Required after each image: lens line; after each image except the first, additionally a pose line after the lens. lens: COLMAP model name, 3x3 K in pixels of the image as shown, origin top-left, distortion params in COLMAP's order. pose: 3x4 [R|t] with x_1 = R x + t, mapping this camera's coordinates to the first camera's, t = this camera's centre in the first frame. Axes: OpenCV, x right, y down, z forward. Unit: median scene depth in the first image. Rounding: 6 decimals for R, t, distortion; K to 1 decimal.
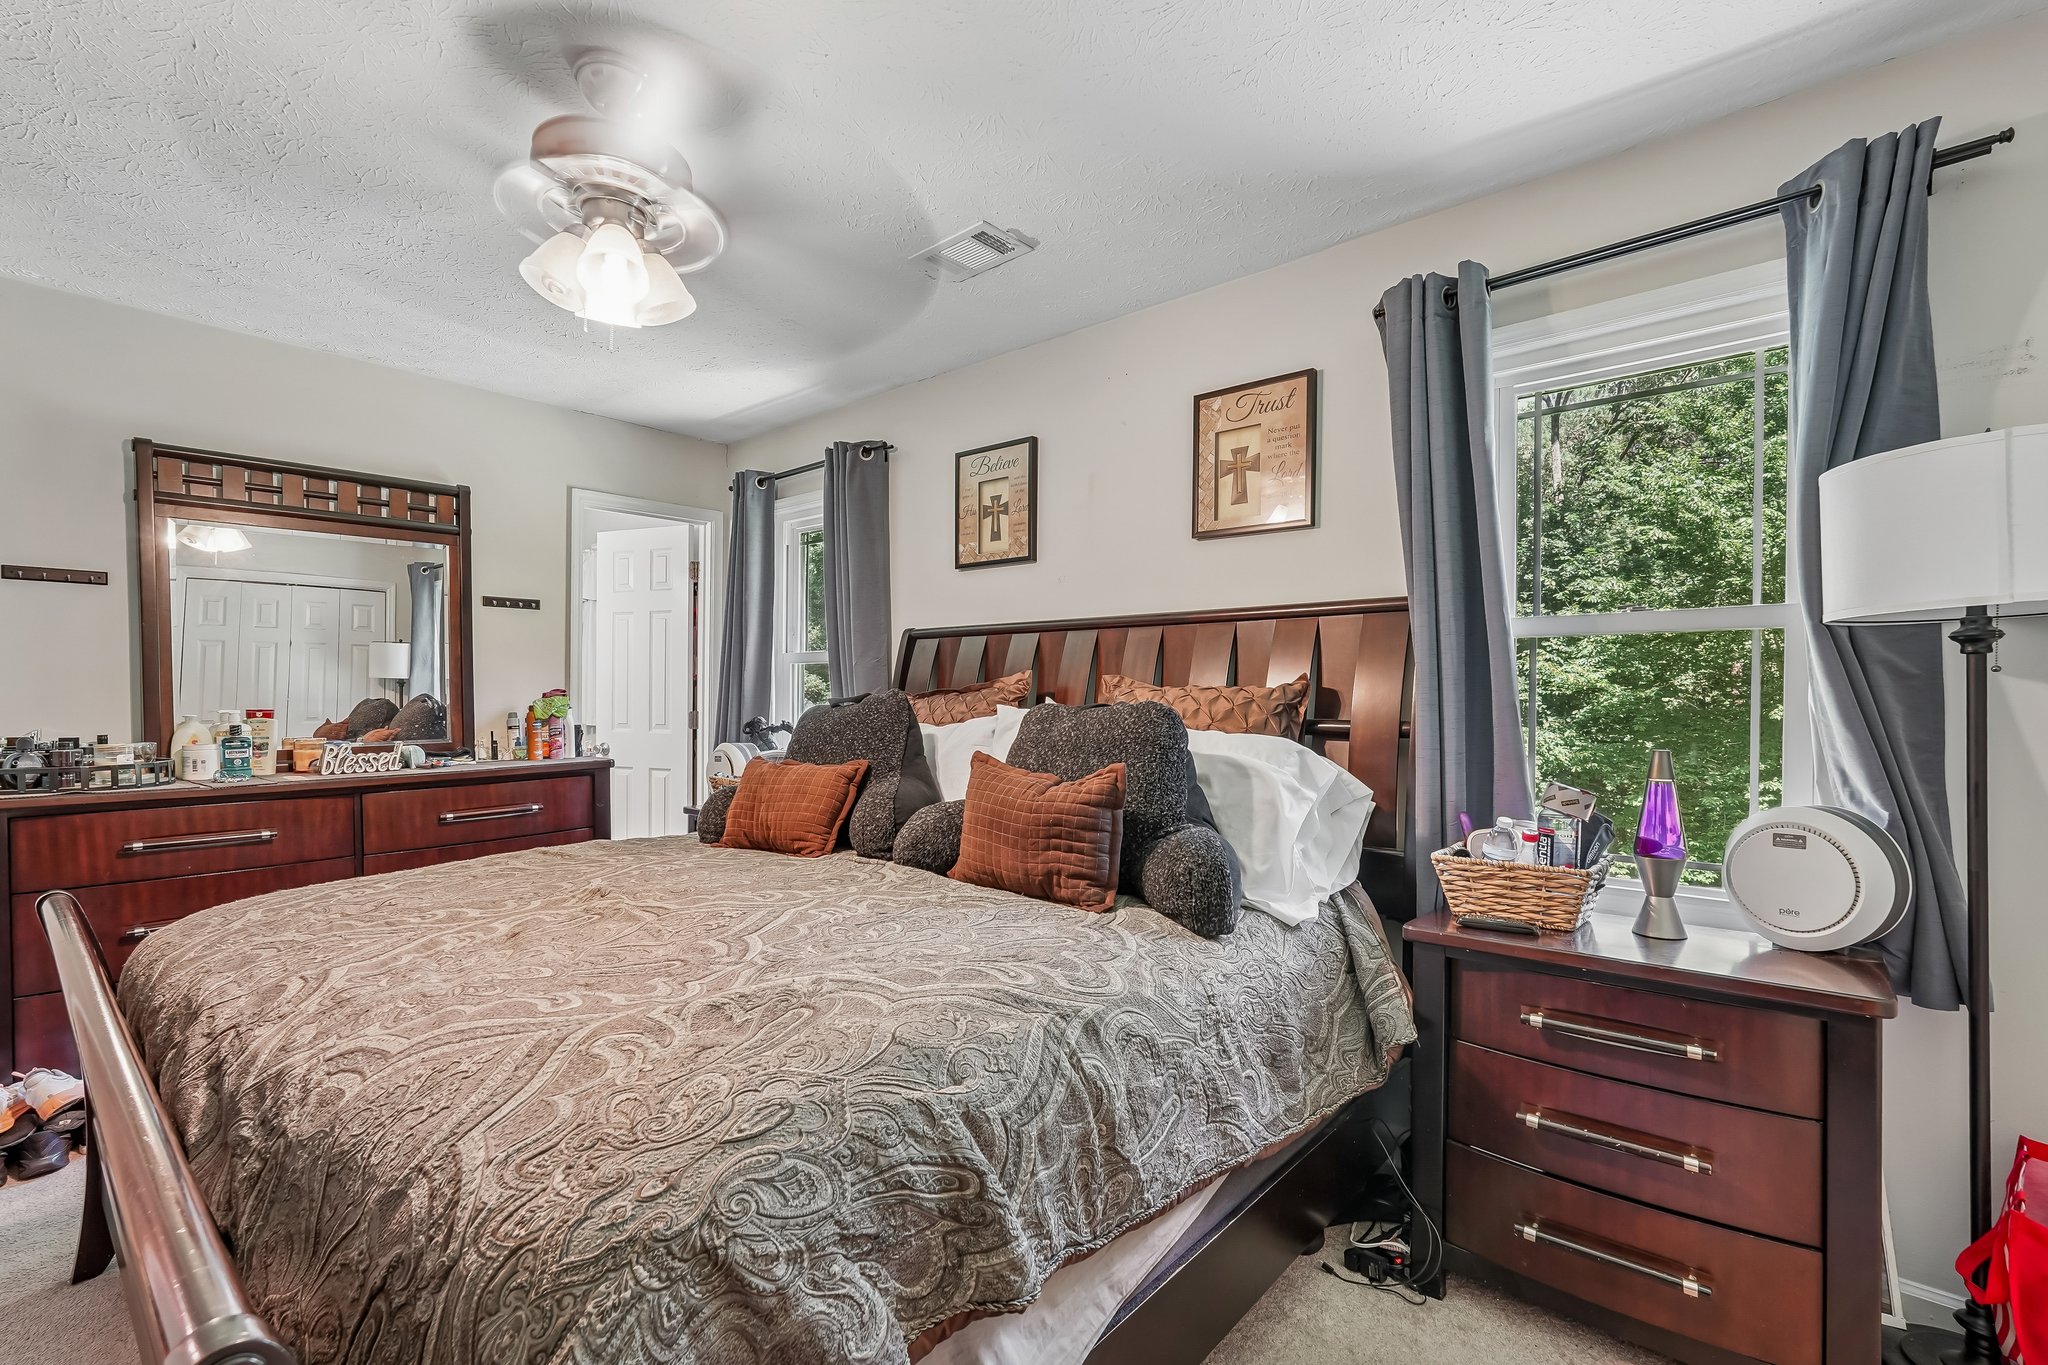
lens RADIAL K [[922.8, 0, 1035.6], [0, 922.8, 695.6], [0, 0, 1]] dist [-0.014003, 0.008713]
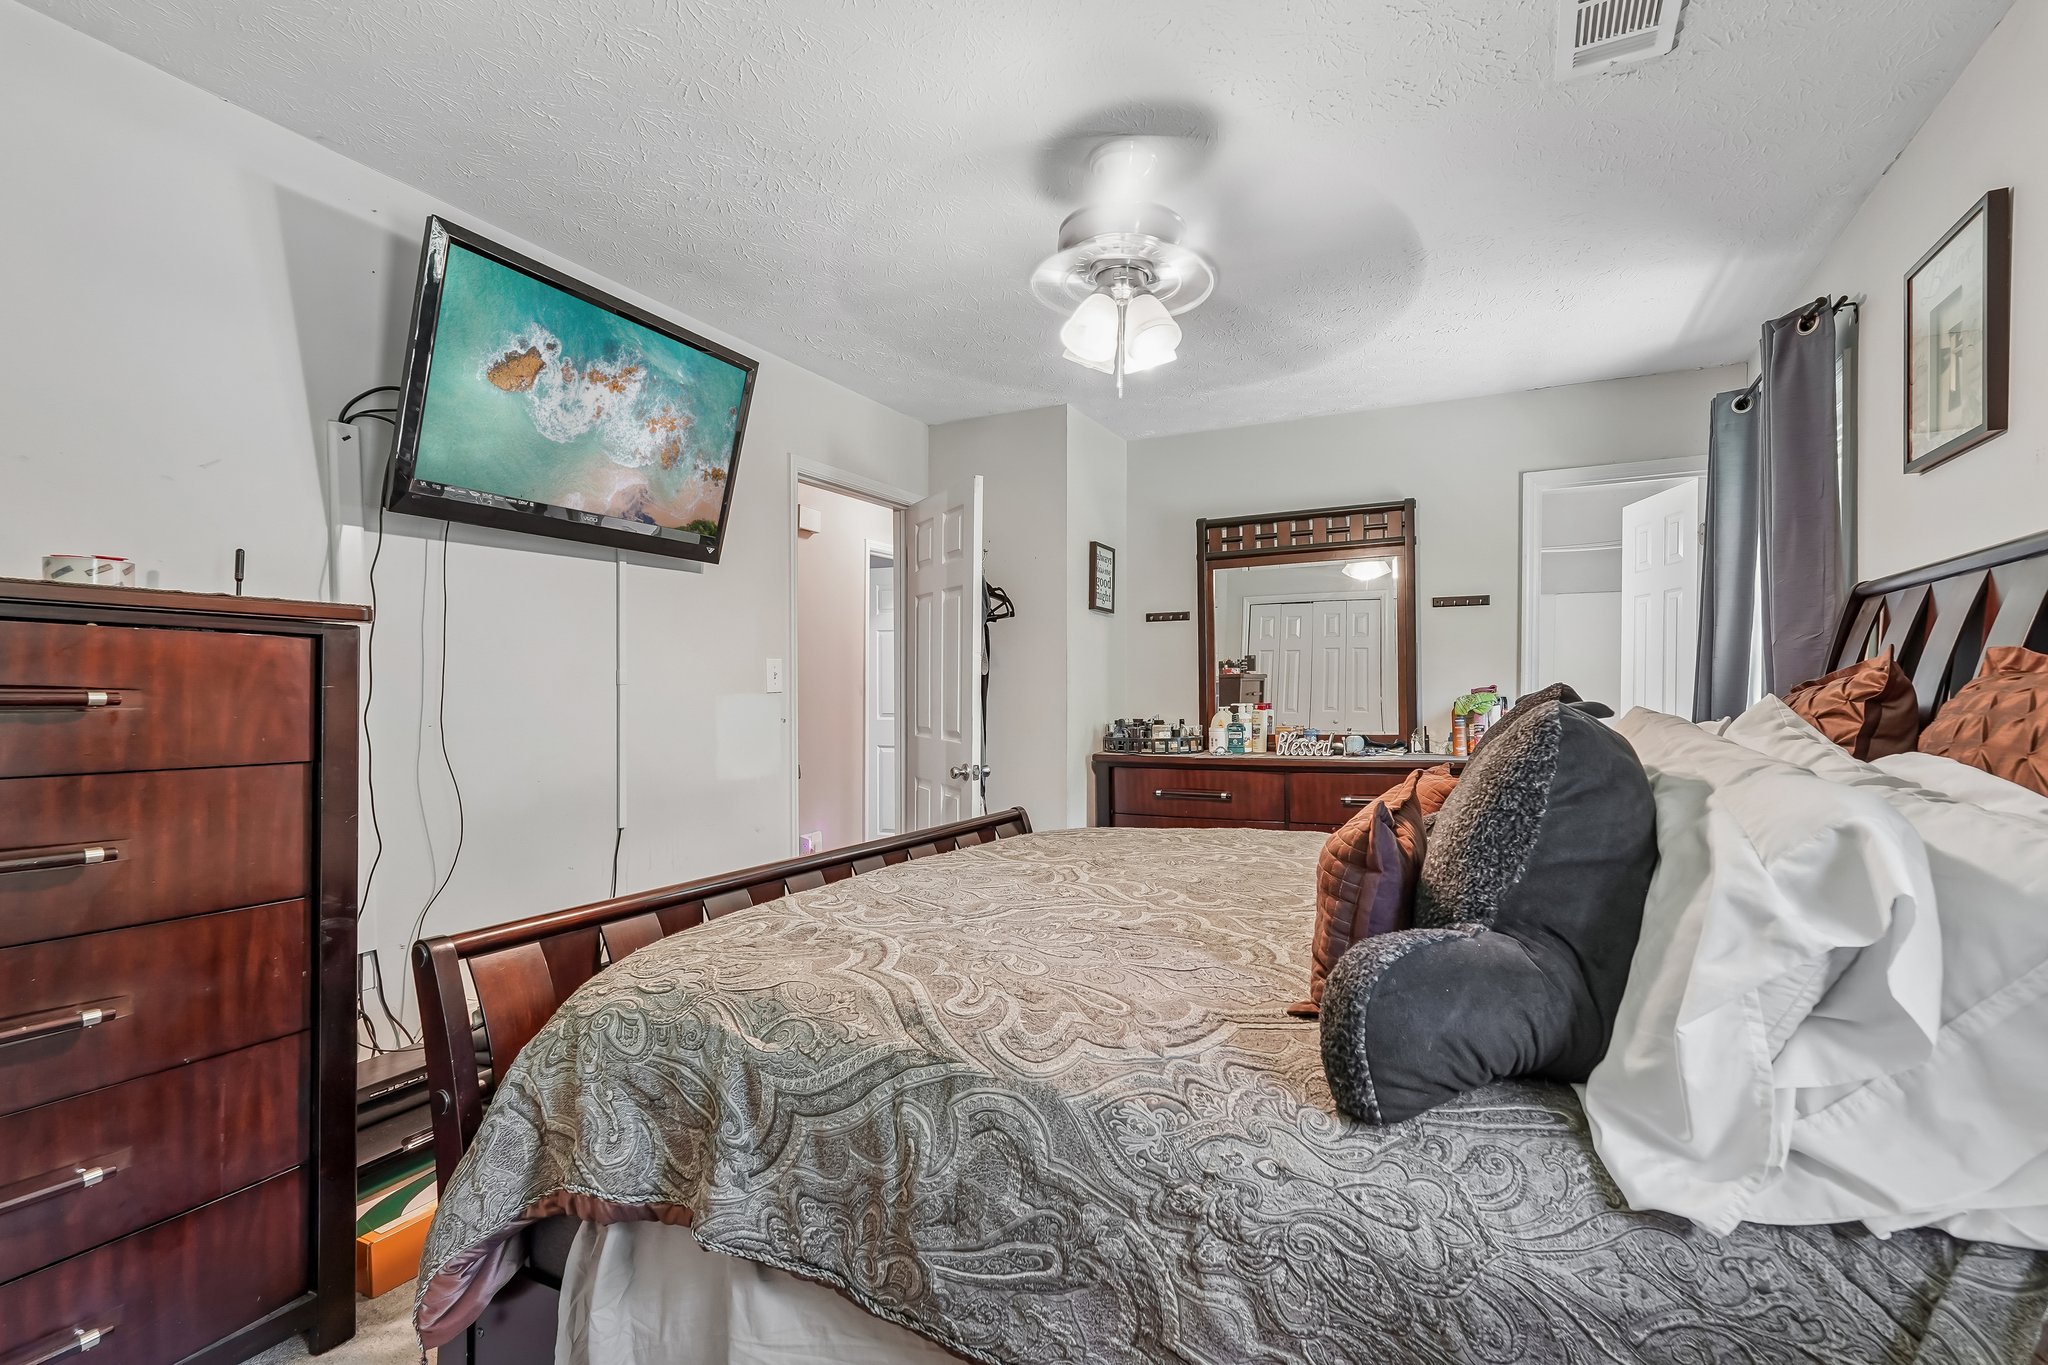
lens RADIAL K [[922.8, 0, 1031.6], [0, 922.8, 683.4], [0, 0, 1]] dist [-0.014003, 0.008713]
pose [[0.251674, -0.011365, -0.967745, 0.397474], [0.004319, 0.999934, -0.010620, -0.000821], [0.967802, -0.001507, 0.251707, 0.375604]]
